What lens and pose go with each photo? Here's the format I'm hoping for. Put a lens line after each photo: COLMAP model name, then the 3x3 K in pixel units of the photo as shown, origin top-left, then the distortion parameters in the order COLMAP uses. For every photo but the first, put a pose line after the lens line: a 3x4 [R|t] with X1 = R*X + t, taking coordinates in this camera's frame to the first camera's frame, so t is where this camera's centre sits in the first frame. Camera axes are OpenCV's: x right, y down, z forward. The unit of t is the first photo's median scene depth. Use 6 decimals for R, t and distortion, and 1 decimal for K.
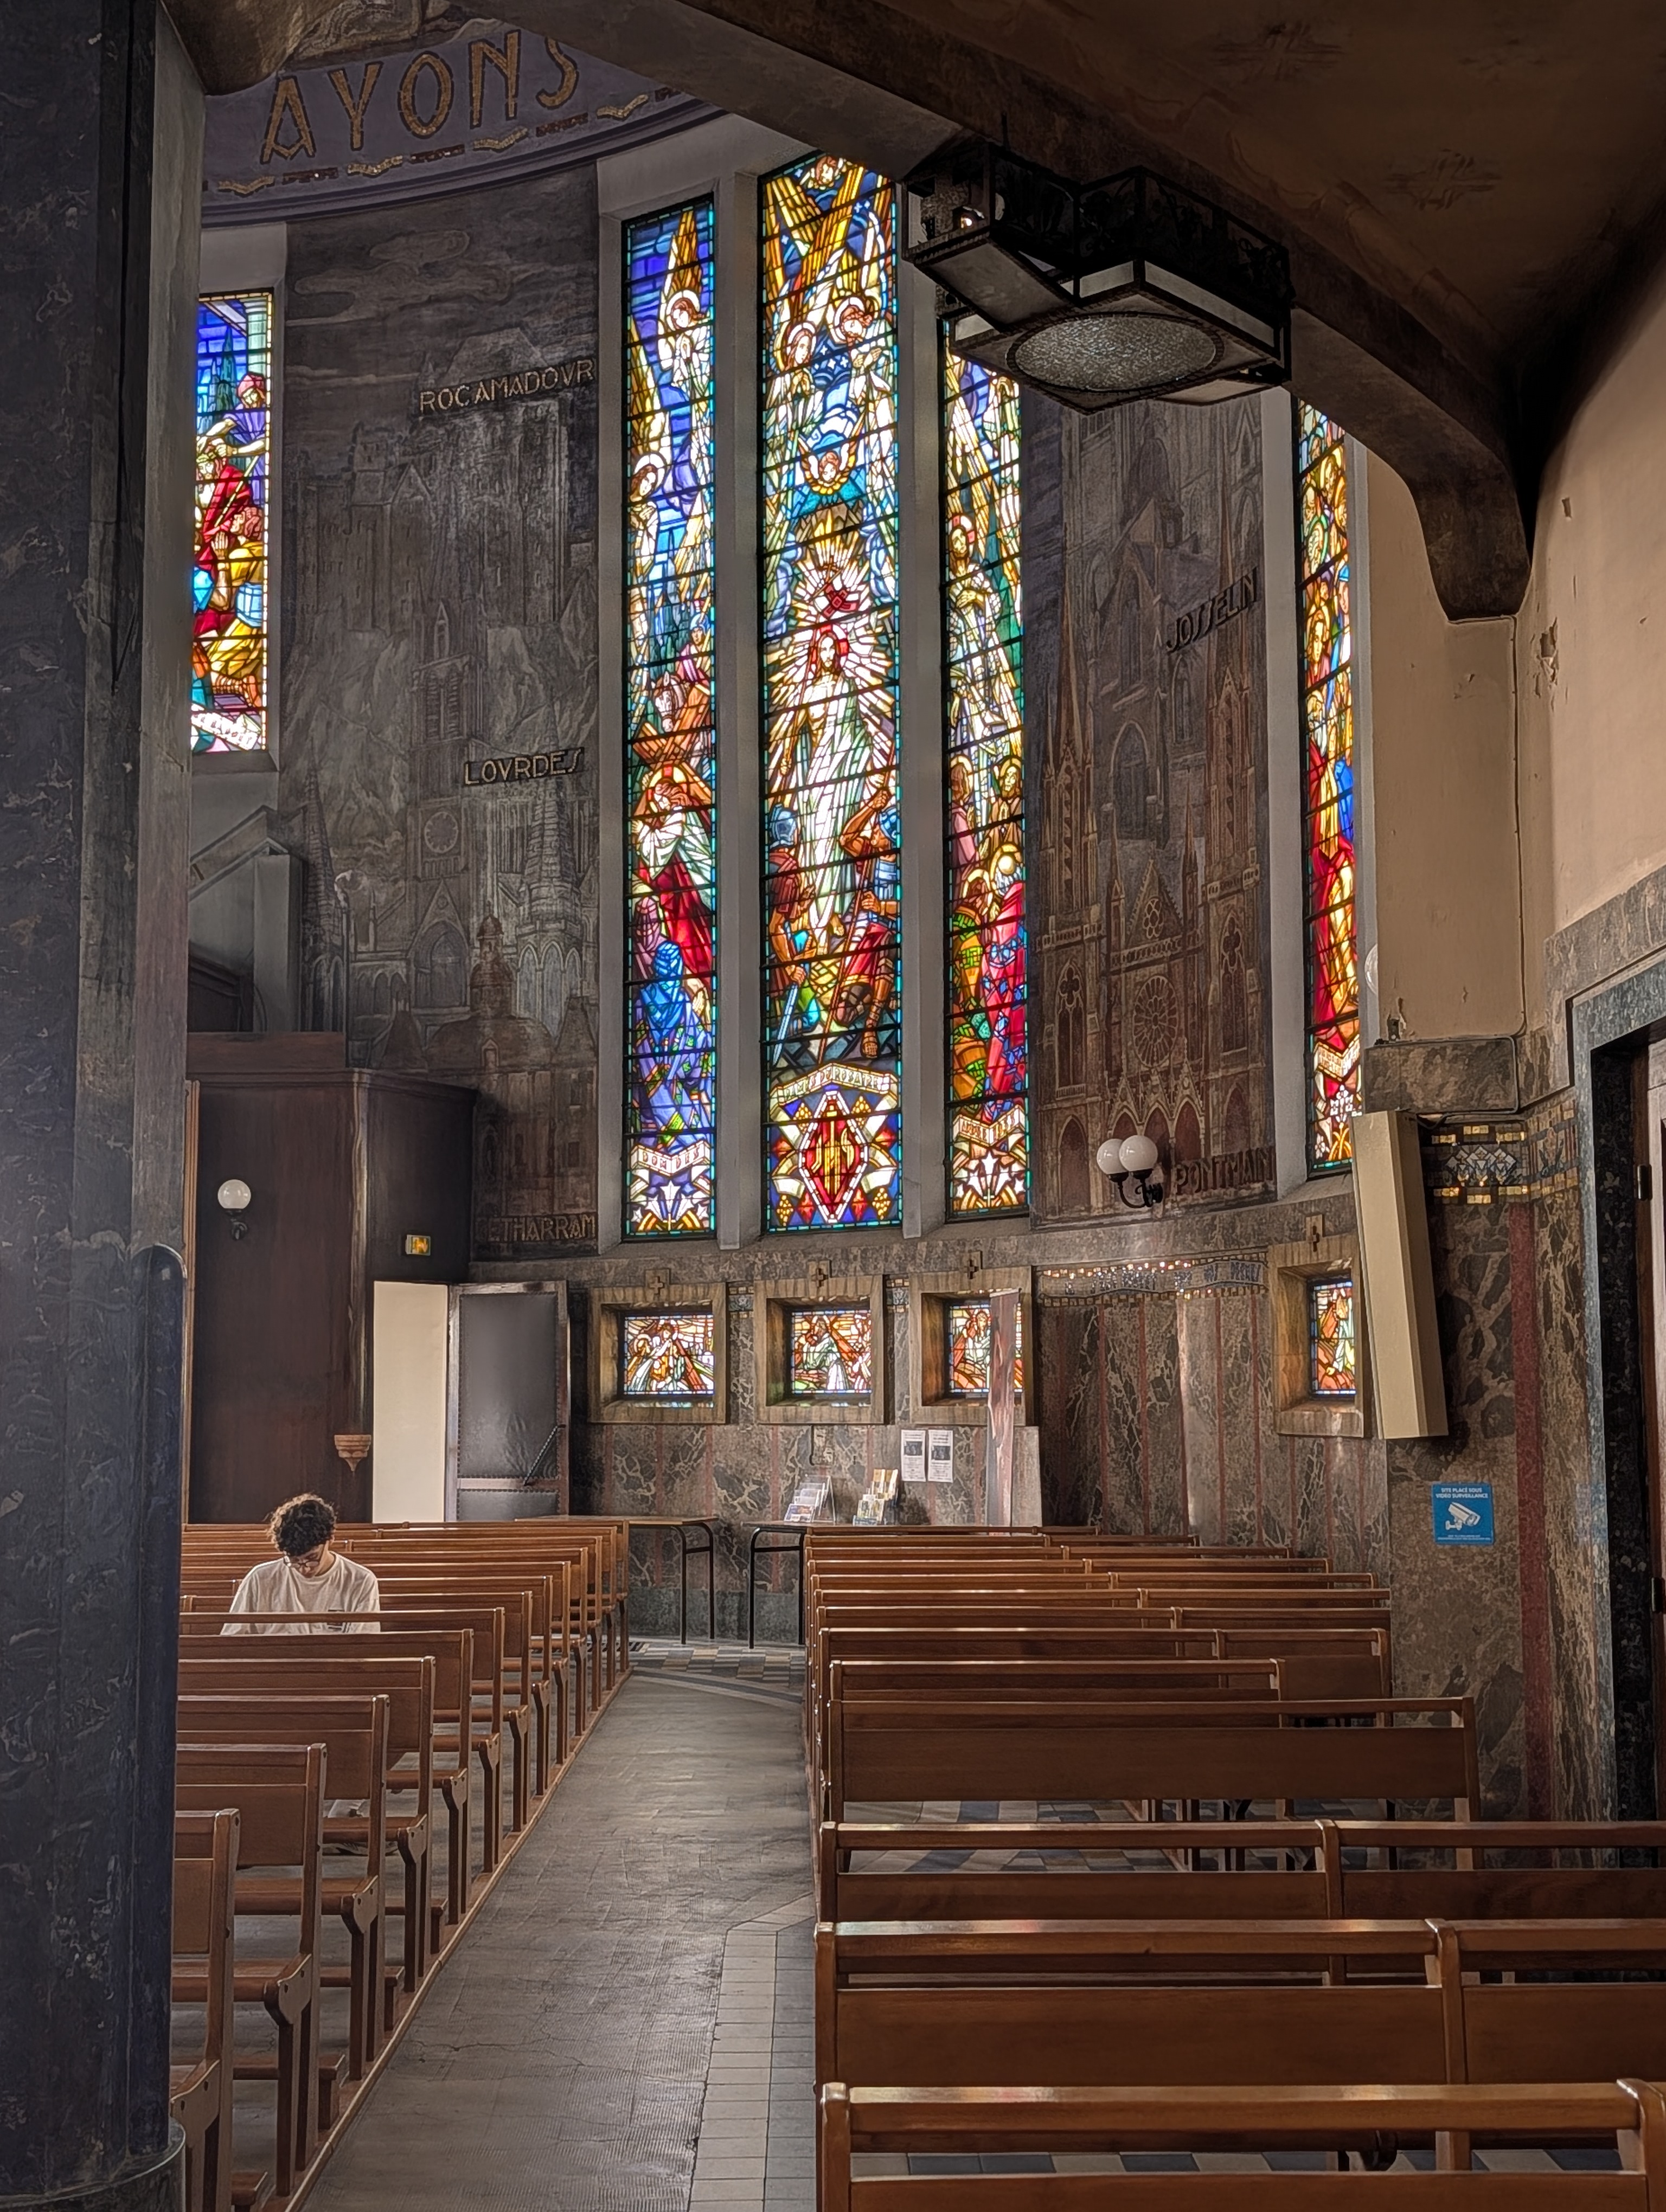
lens RADIAL K [[2627.1, 0, 831.7], [0, 2627.1, 1138.2], [0, 0, 1]] dist [0.245004, -1.138690]
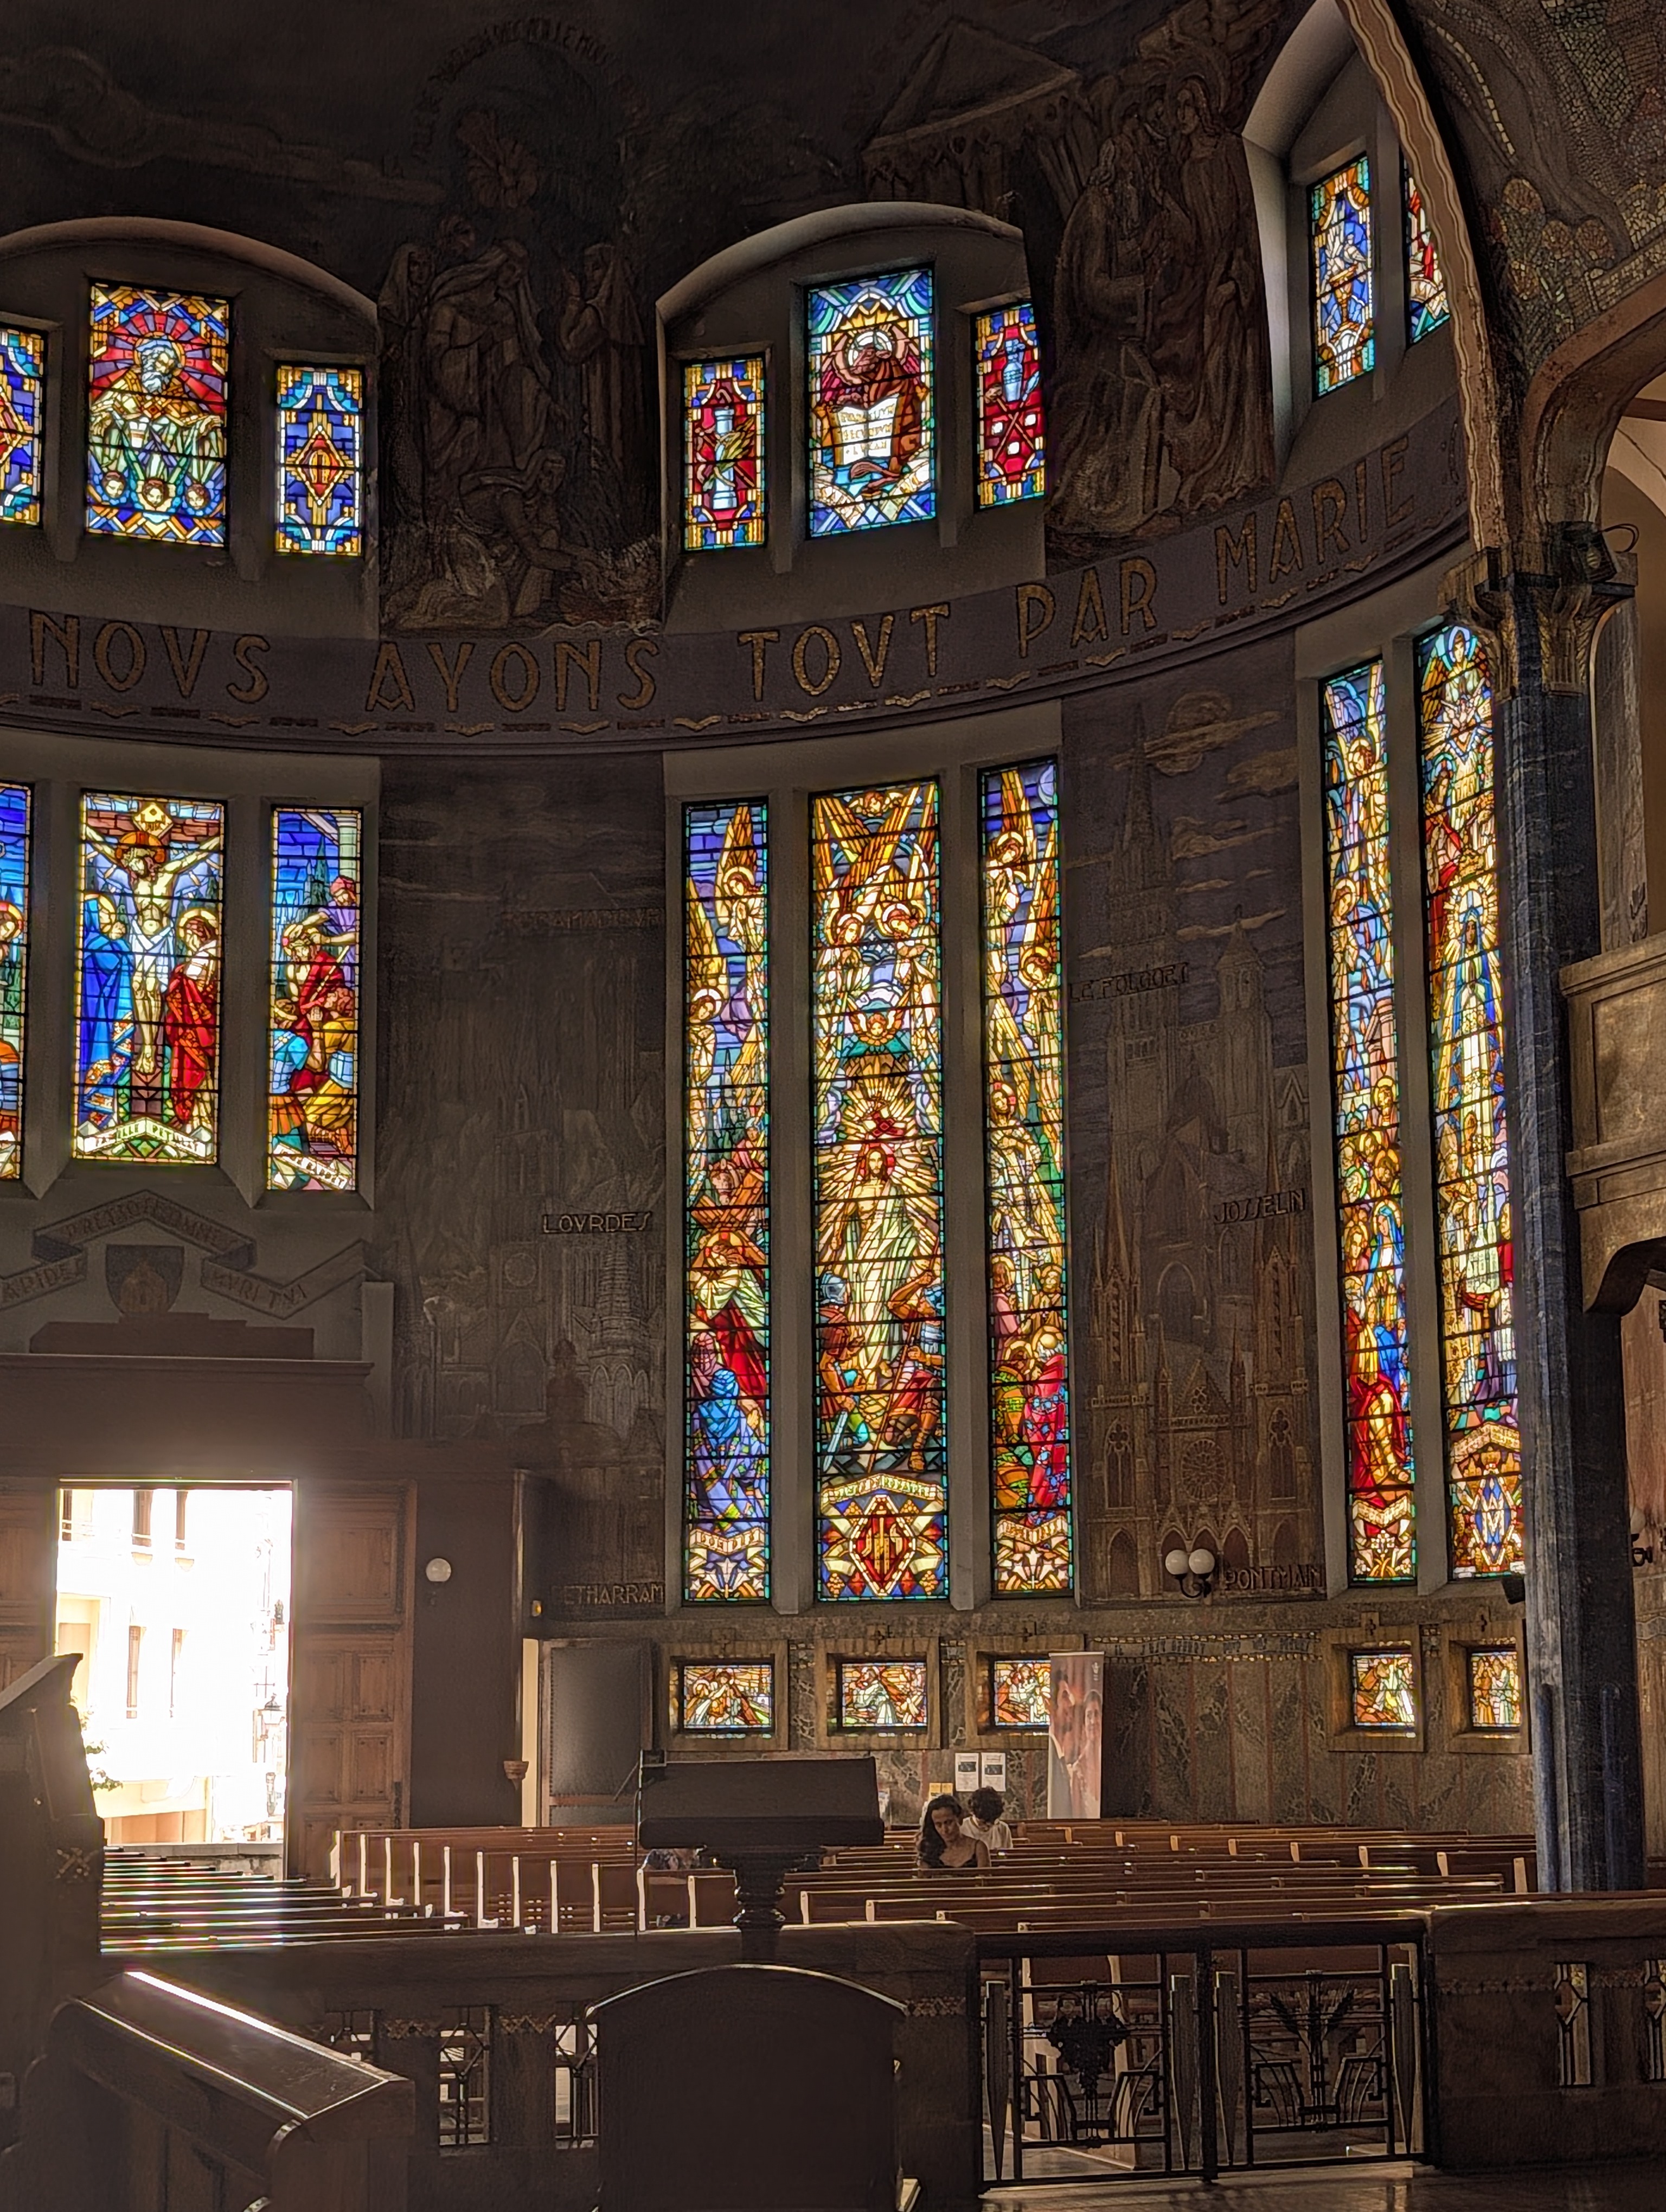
lens RADIAL K [[3597.3, 0, 838.1], [0, 3597.3, 1122.3], [0, 0, 1]] dist [0.200607, -0.106147]
pose [[0.938618, 0.050904, 0.341183, -0.641340], [-0.027468, 0.996941, -0.073176, -0.070598], [-0.343864, 0.059313, 0.937144, -0.698628]]
